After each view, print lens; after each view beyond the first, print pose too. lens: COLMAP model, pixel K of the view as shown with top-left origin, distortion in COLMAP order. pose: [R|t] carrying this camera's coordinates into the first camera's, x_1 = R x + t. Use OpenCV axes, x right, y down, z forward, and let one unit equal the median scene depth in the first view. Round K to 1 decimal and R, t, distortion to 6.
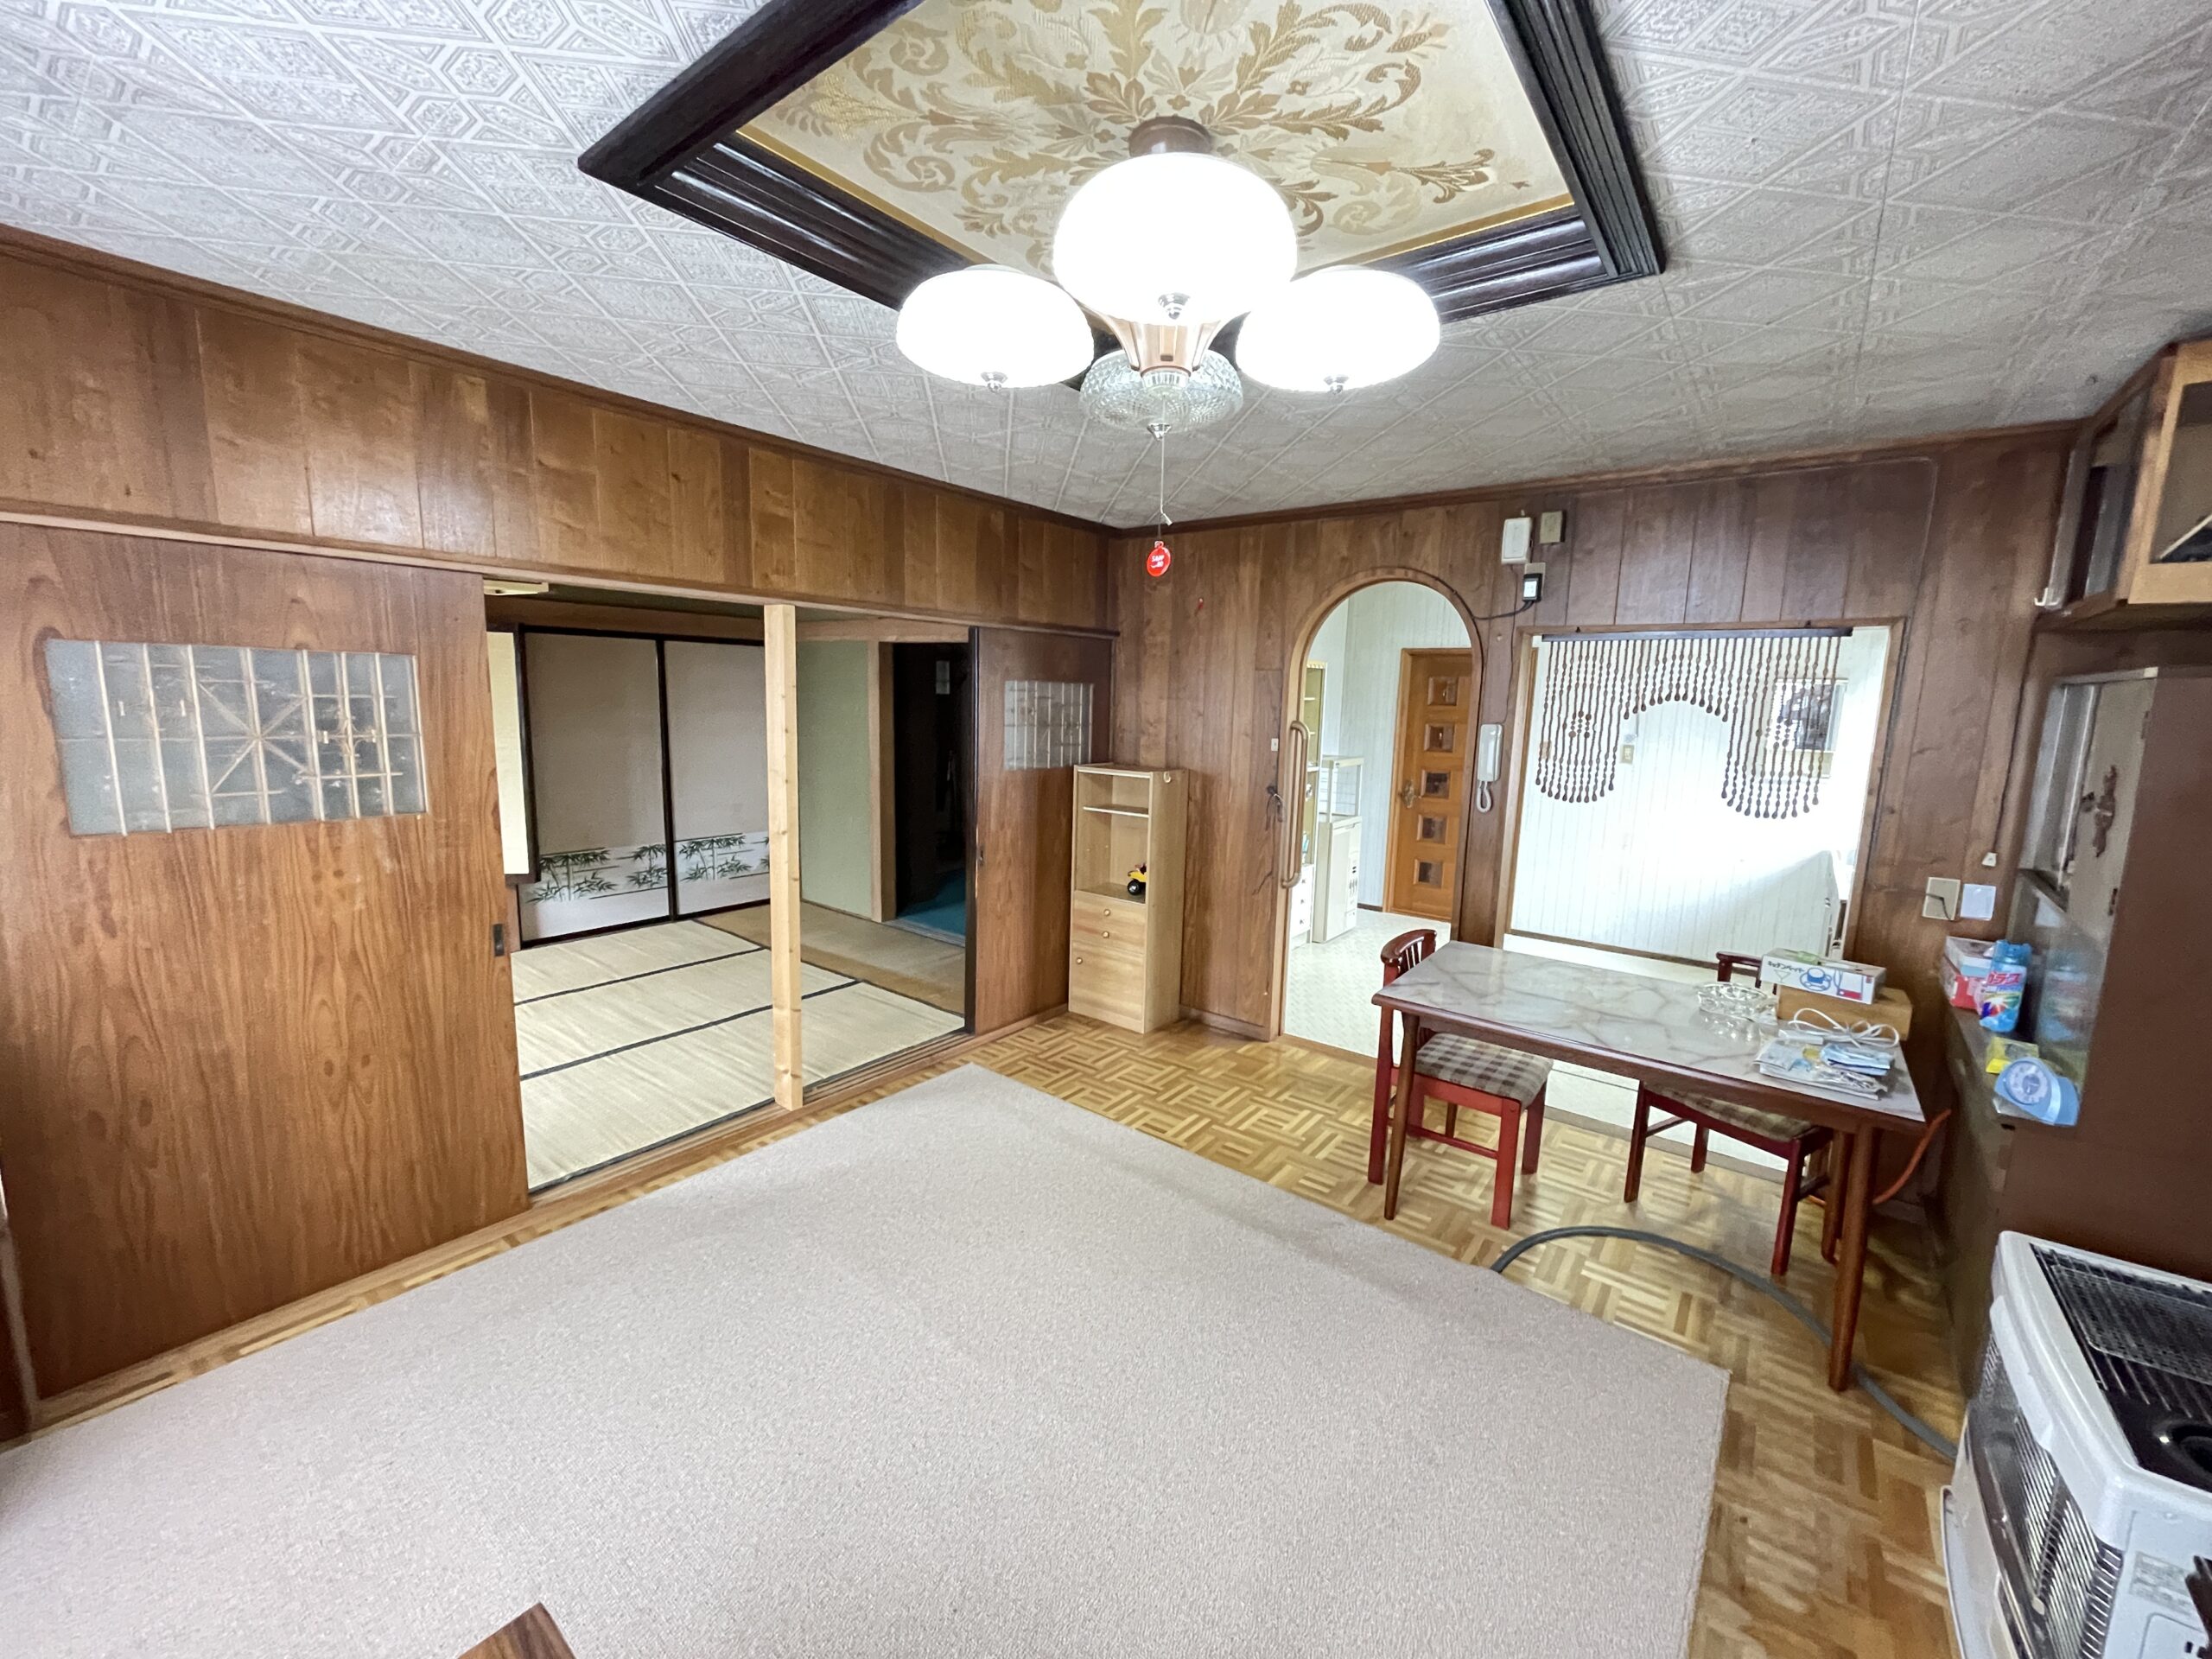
lens RADIAL K [[890.0, 0, 1104.3], [0, 890.0, 825.4], [0, 0, 1]] dist [-0.000633, 0.000024]
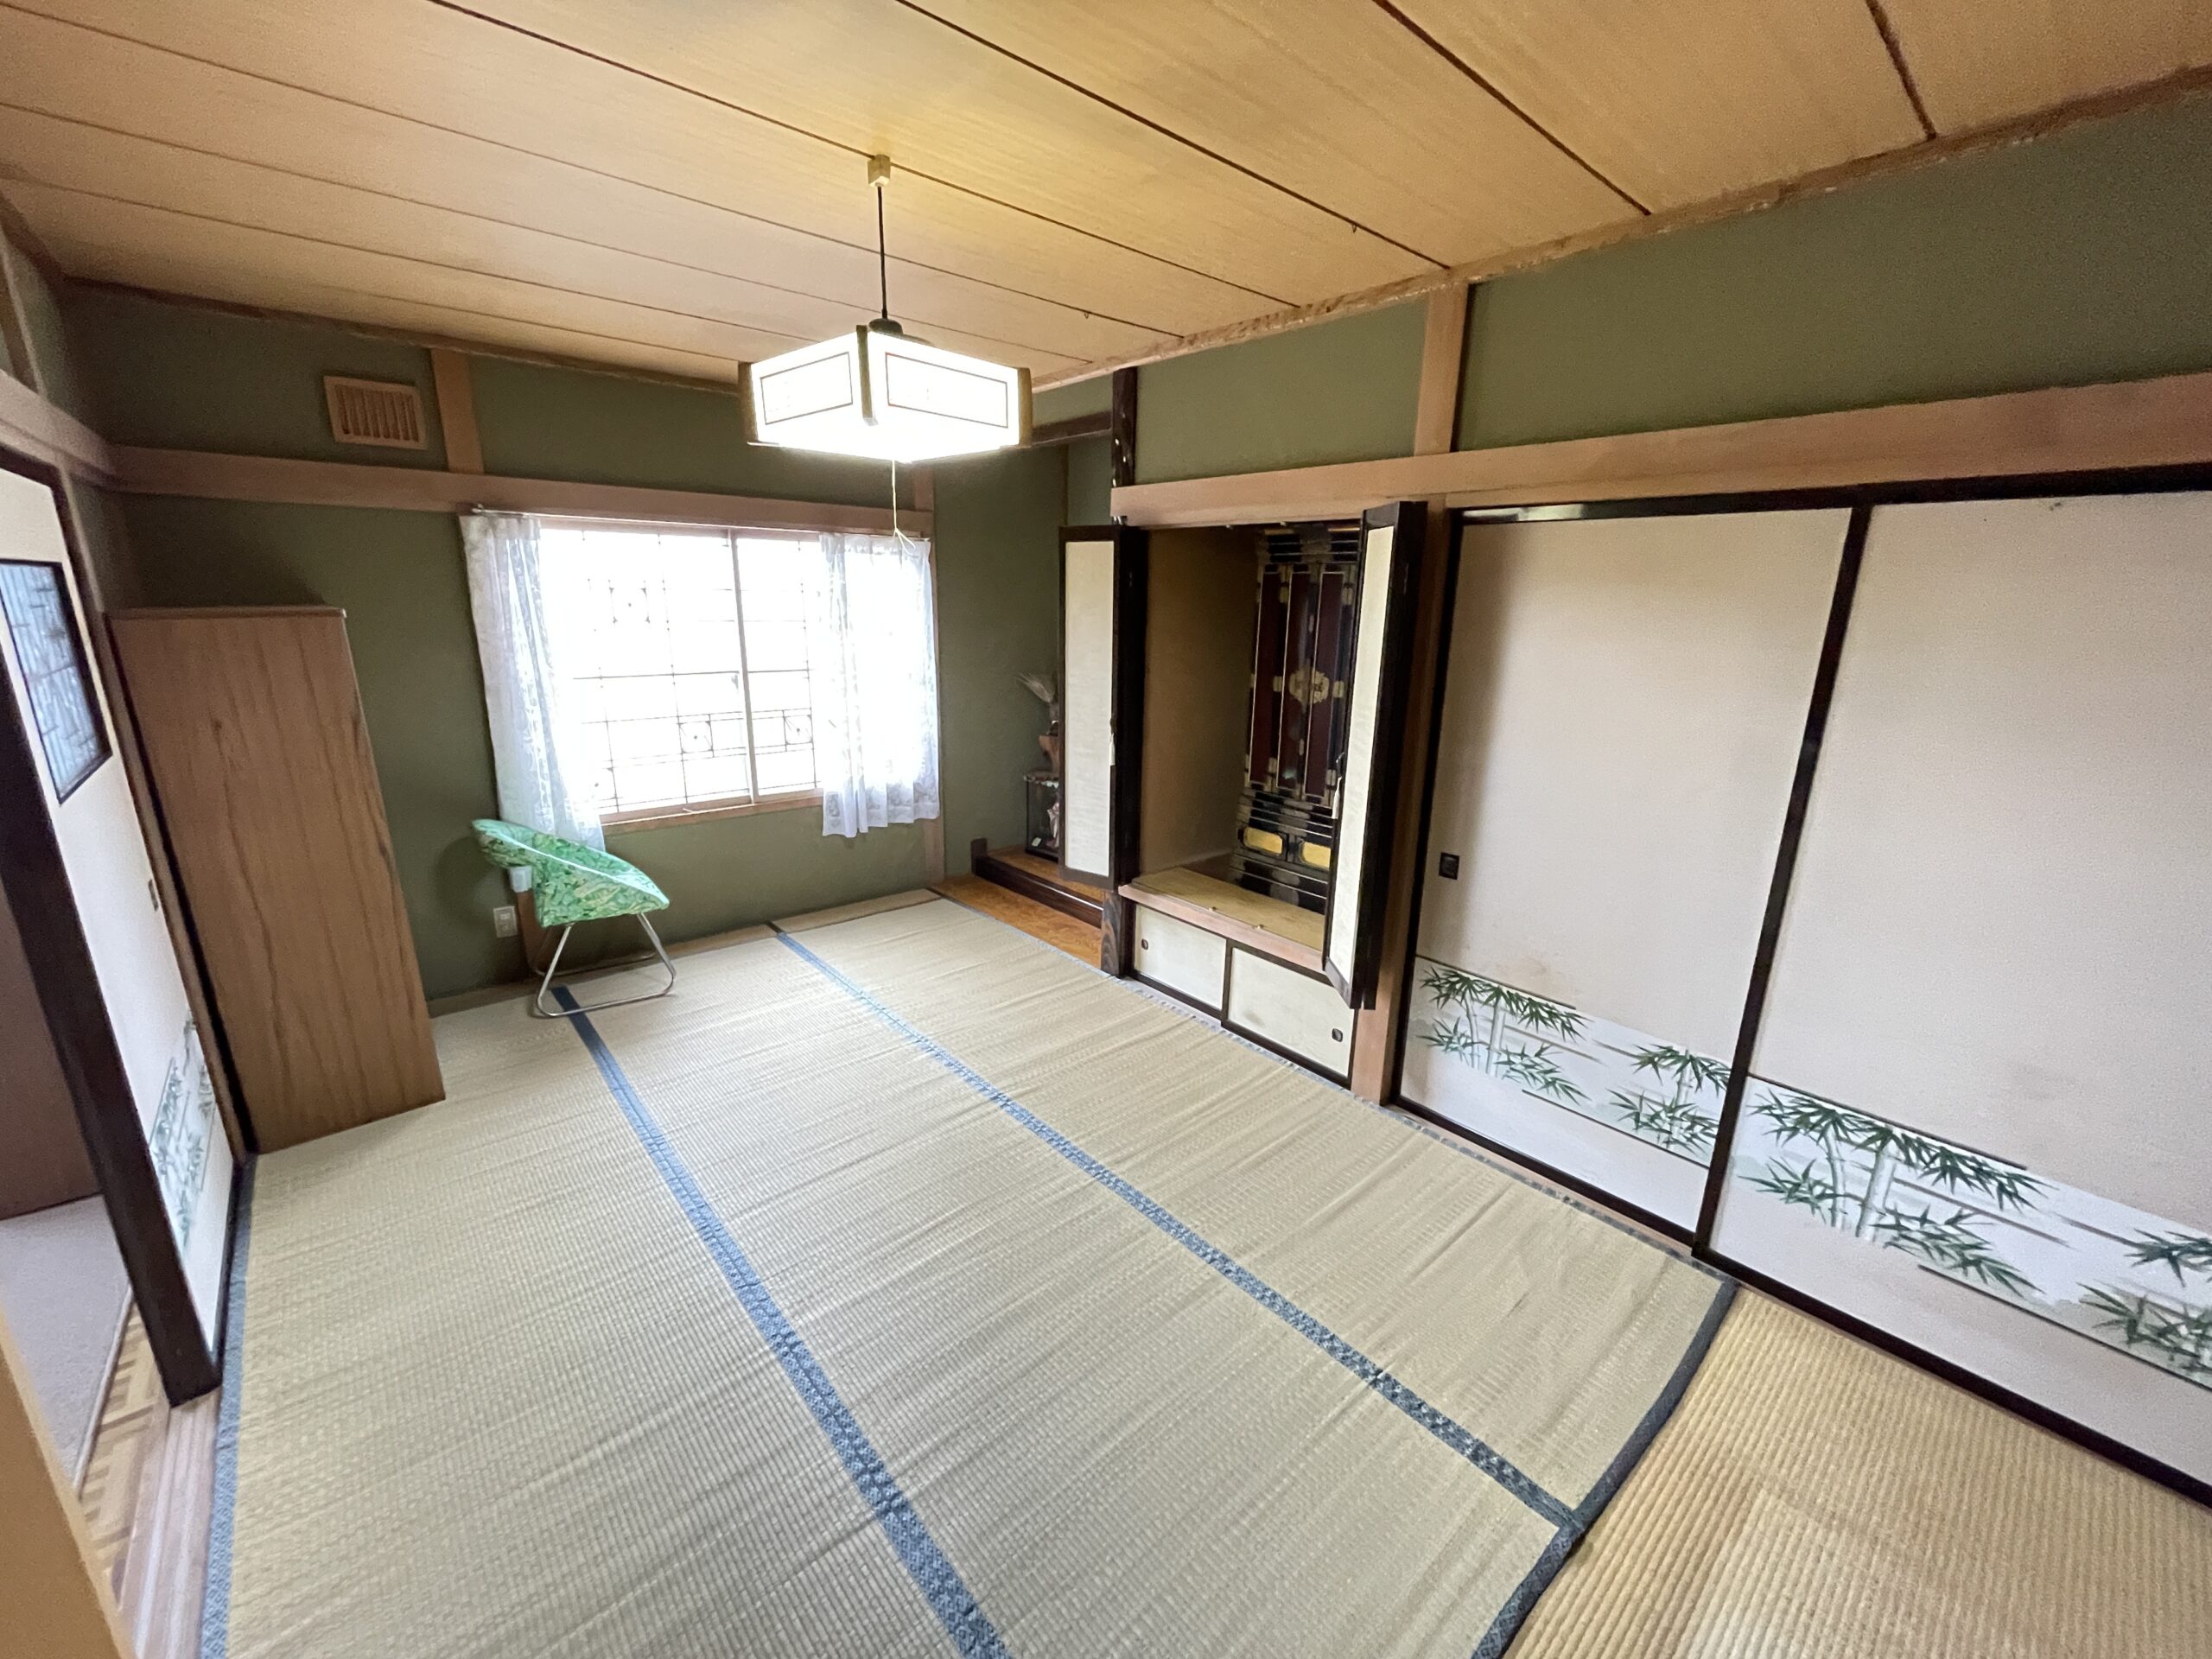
lens RADIAL K [[890.0, 0, 1106.4], [0, 890.0, 829.5], [0, 0, 1]] dist [-0.000633, 0.000024]
pose [[-0.185121, 0.223439, -0.956977, -0.106476], [-0.167196, 0.952450, 0.254725, -0.127505], [0.968388, 0.207157, -0.138961, 0.776254]]
